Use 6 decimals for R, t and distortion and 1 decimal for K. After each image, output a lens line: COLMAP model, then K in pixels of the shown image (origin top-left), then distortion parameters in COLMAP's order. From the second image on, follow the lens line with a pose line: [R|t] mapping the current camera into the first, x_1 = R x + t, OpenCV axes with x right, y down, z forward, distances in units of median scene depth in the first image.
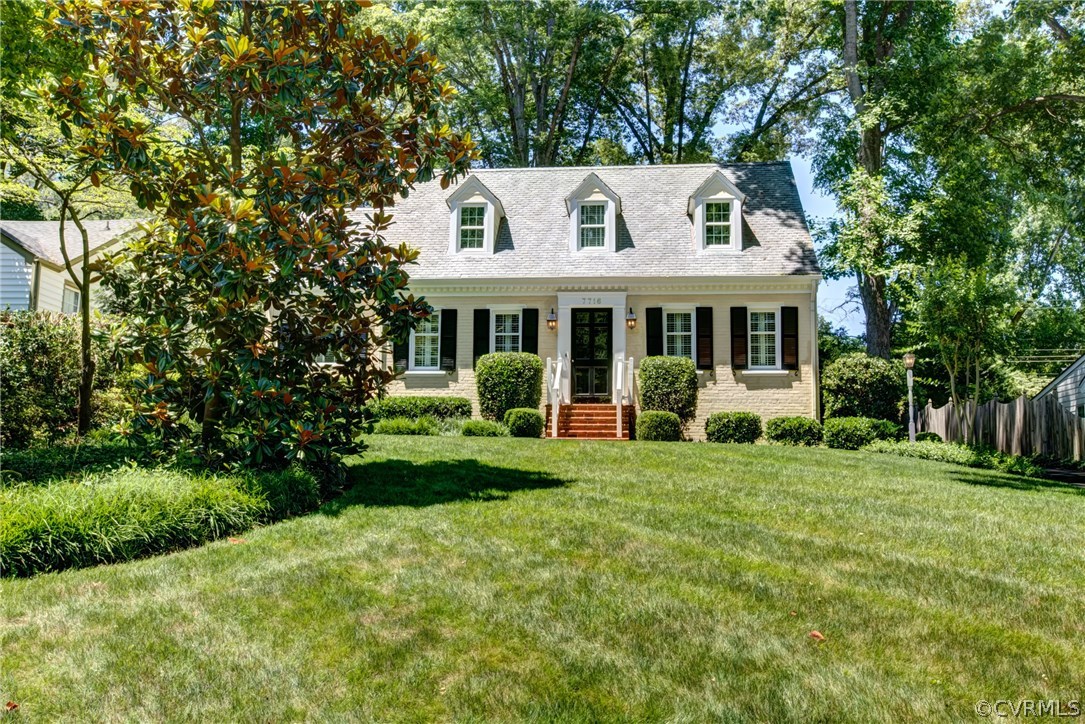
lens RADIAL K [[1098.2, 0, 544.2], [0, 1098.2, 362.2], [0, 0, 1]] dist [-0.014066, 0.000000]
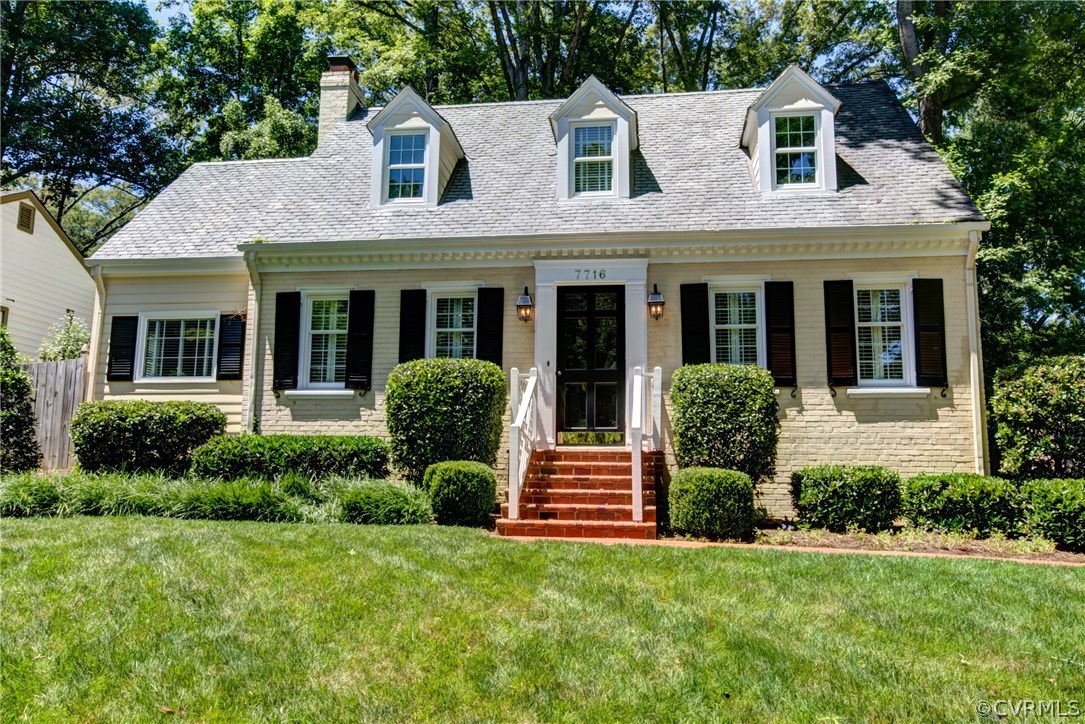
lens RADIAL K [[833.0, 0, 537.8], [0, 833.0, 360.9], [0, 0, 1]] dist [0.008620, 0.000131]
pose [[0.998741, -0.004902, -0.049927, 0.036960], [0.004398, 0.999938, -0.010205, -0.003041], [0.049974, 0.009972, 0.998701, 0.538465]]
